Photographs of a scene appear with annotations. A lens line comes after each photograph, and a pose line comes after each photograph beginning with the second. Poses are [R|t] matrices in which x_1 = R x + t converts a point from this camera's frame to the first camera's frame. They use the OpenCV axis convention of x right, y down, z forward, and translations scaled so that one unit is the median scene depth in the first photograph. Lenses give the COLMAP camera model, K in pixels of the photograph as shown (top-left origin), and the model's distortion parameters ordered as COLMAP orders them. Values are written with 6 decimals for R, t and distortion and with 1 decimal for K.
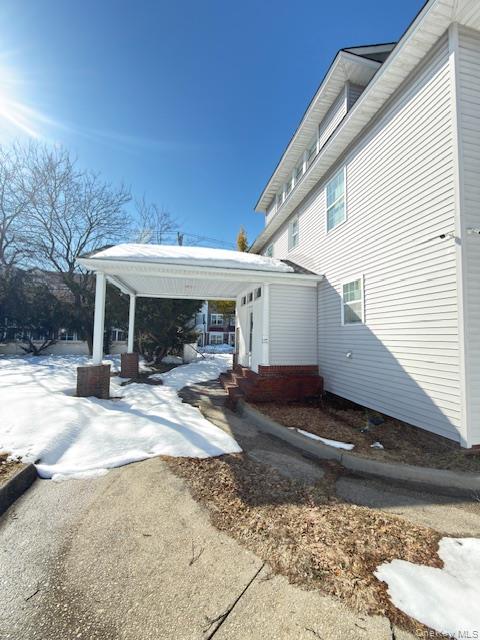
lens RADIAL K [[255.9, 0, 238.3], [0, 255.9, 317.2], [0, 0, 1]] dist [0.003261, 0.000130]
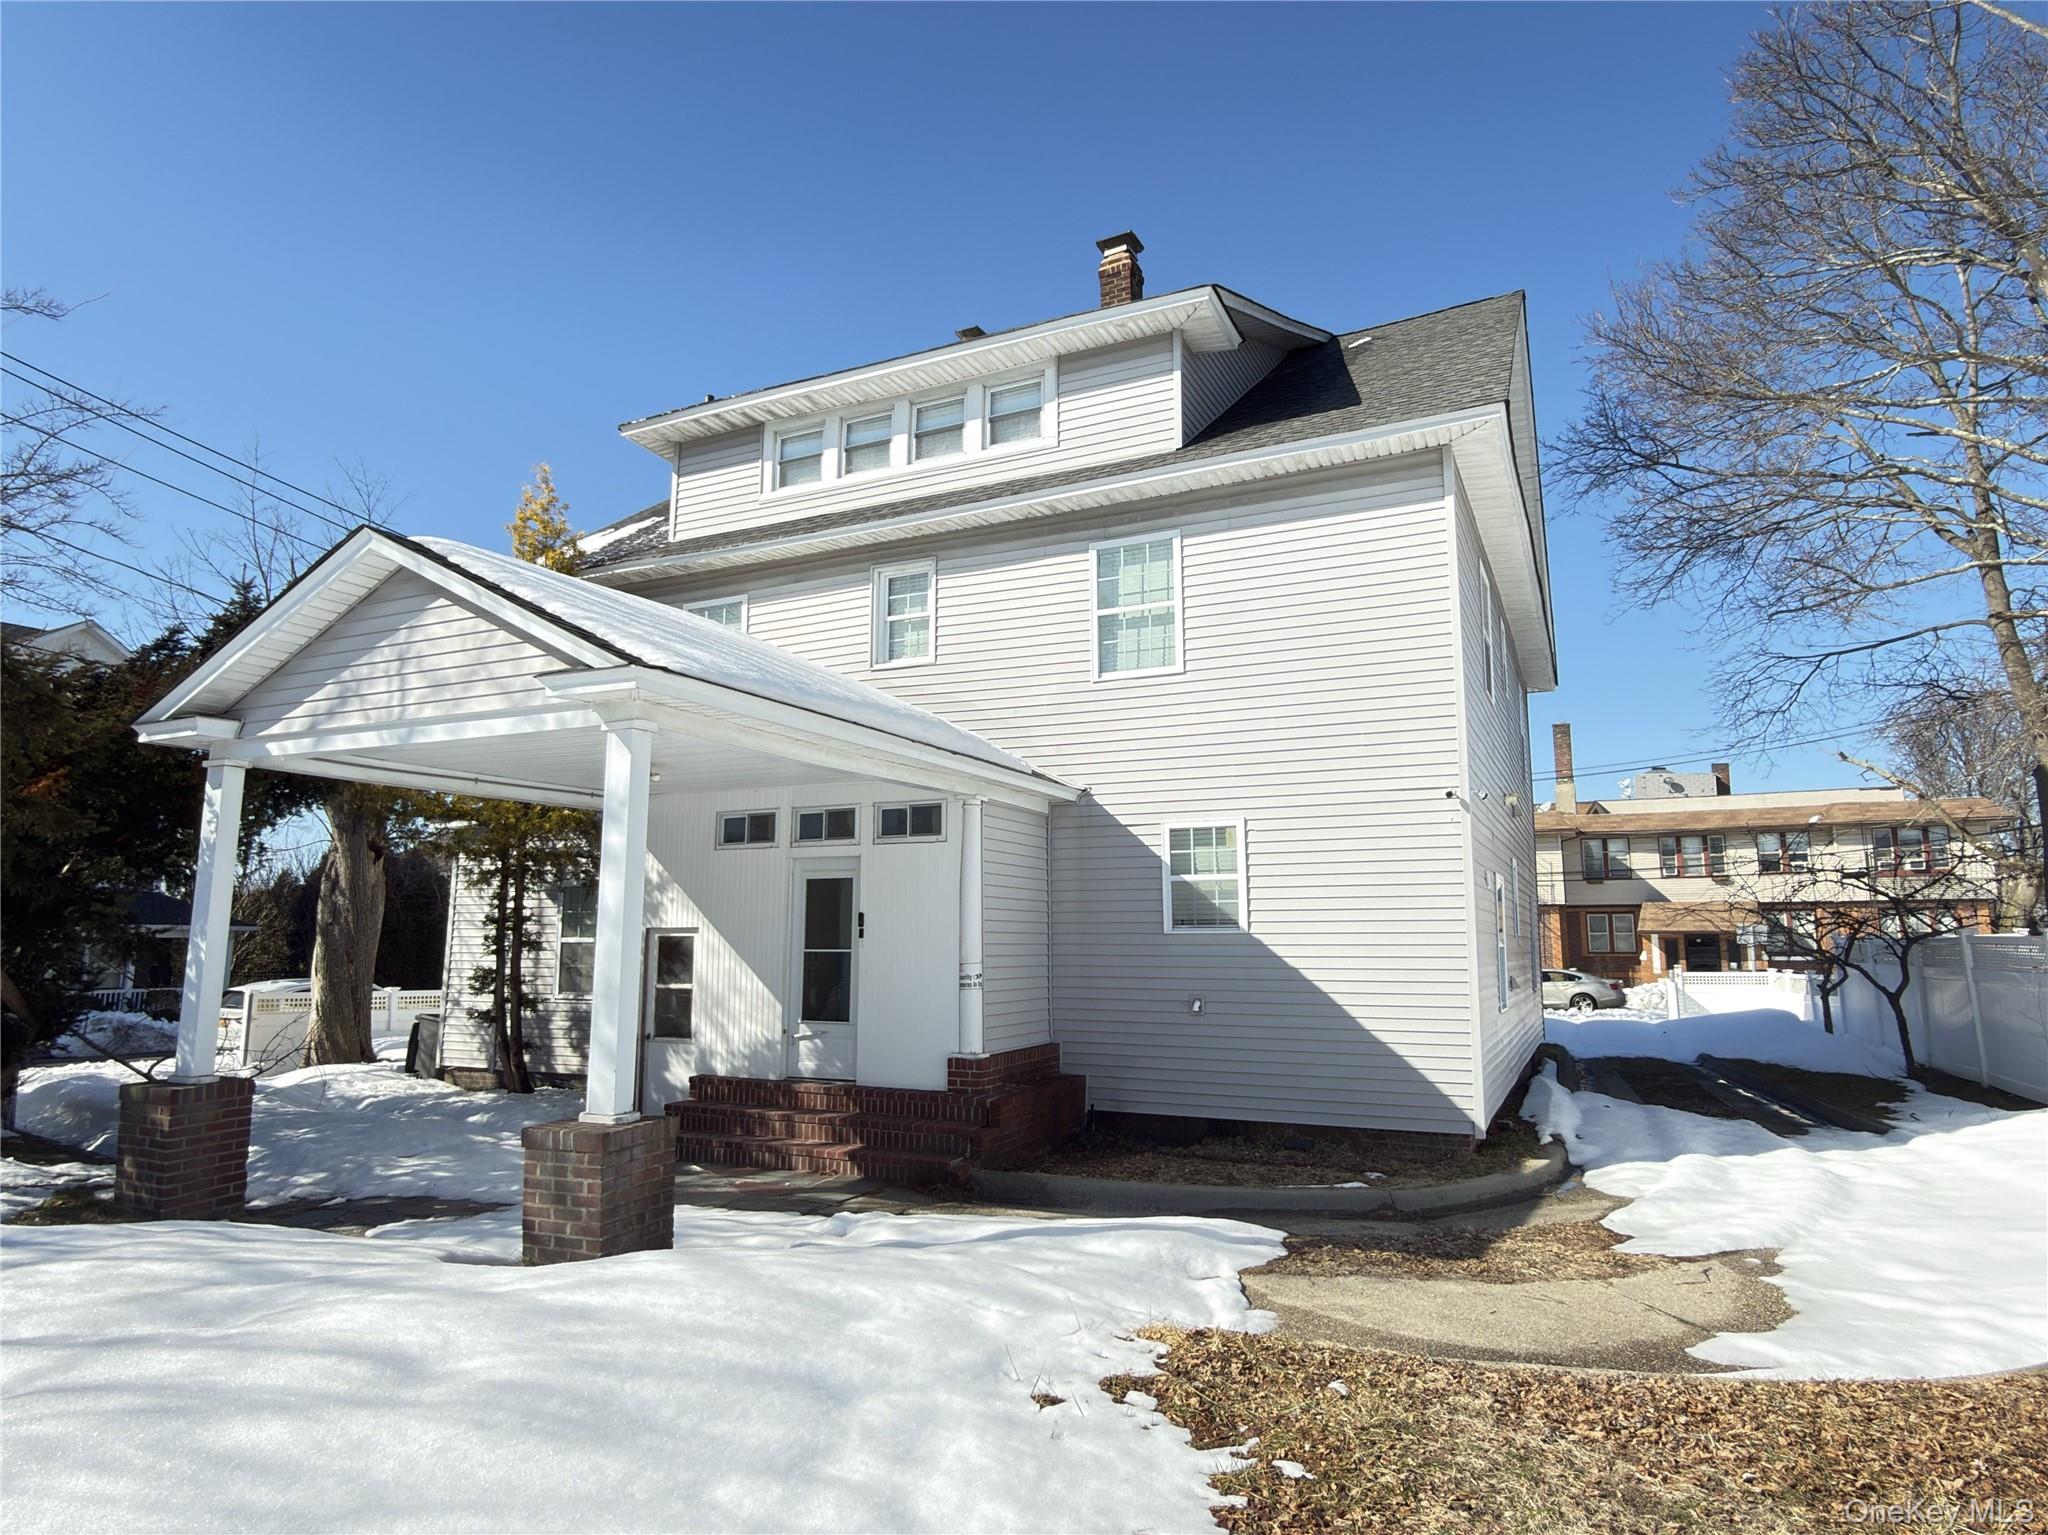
lens RADIAL K [[1161.5, 0, 1029.6], [0, 1161.5, 768.7], [0, 0, 1]] dist [-0.004238, -0.000114]
pose [[0.596820, 0.091670, 0.797122, -1.237784], [-0.043755, 0.995692, -0.081745, -0.066748], [-0.801181, 0.013909, 0.598260, 0.098420]]
